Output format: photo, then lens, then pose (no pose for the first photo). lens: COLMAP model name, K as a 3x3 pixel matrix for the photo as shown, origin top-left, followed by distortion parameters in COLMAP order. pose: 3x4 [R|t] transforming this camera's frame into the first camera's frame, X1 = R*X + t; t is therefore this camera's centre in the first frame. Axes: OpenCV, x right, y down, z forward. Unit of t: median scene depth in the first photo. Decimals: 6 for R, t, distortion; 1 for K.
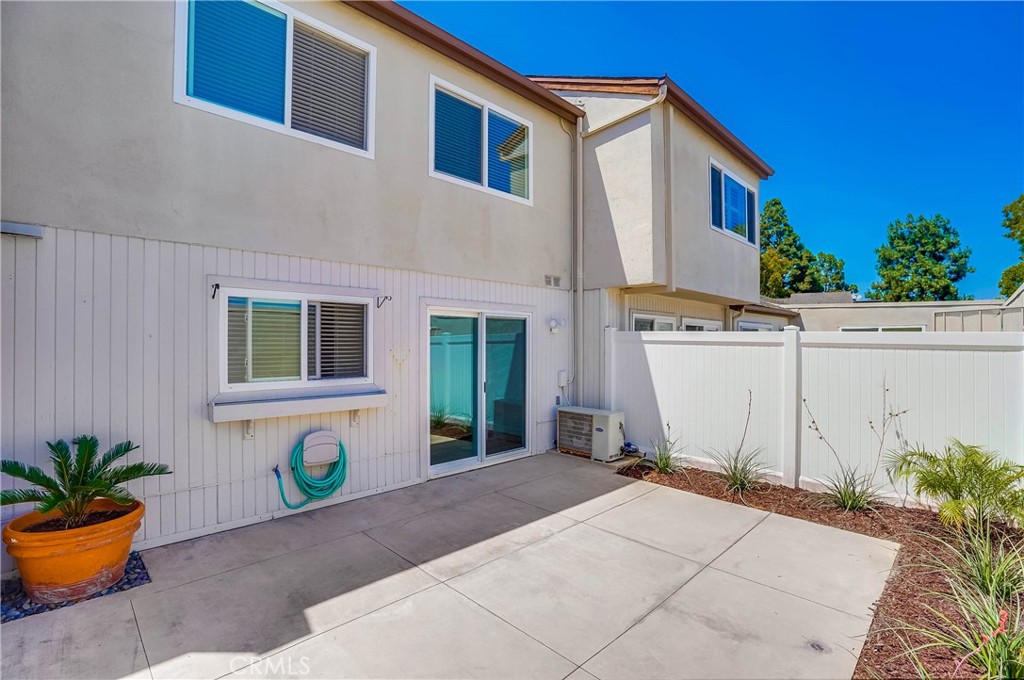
lens RADIAL K [[479.4, 0, 510.0], [0, 479.4, 336.9], [0, 0, 1]] dist [-0.061238, 0.025967]
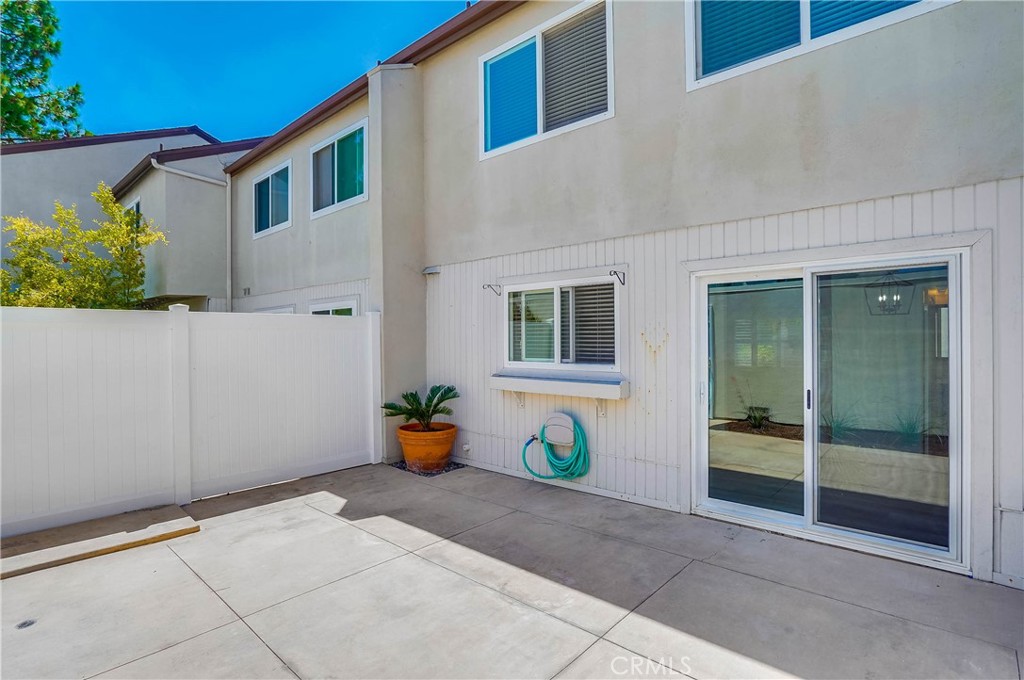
lens RADIAL K [[520.9, 0, 508.1], [0, 520.9, 335.8], [0, 0, 1]] dist [-0.043019, 0.019130]
pose [[0.038430, -0.001994, -0.999259, 0.727480], [0.026870, 0.999638, -0.000962, 0.028799], [0.998900, -0.026813, 0.038469, 0.841274]]
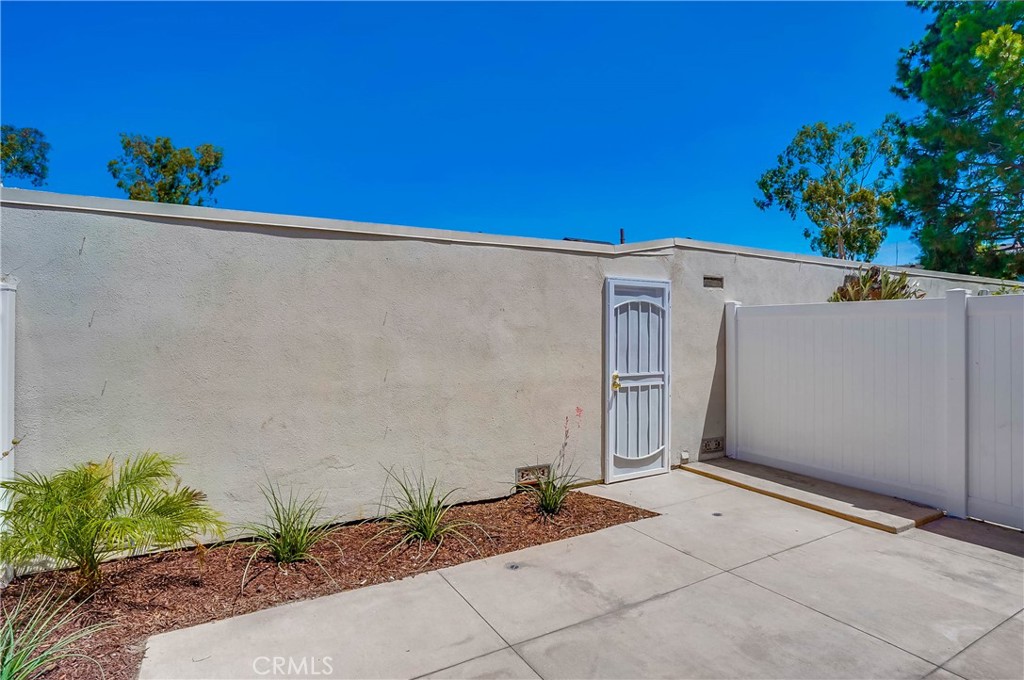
lens RADIAL K [[537.5, 0, 512.0], [0, 537.5, 340.0], [0, 0, 1]] dist [-0.000908, 0.000120]
pose [[-0.962387, -0.004890, 0.271638, 0.166112], [-0.005390, 0.999985, -0.001093, 0.045326], [-0.271628, -0.002516, -0.962399, 1.340627]]
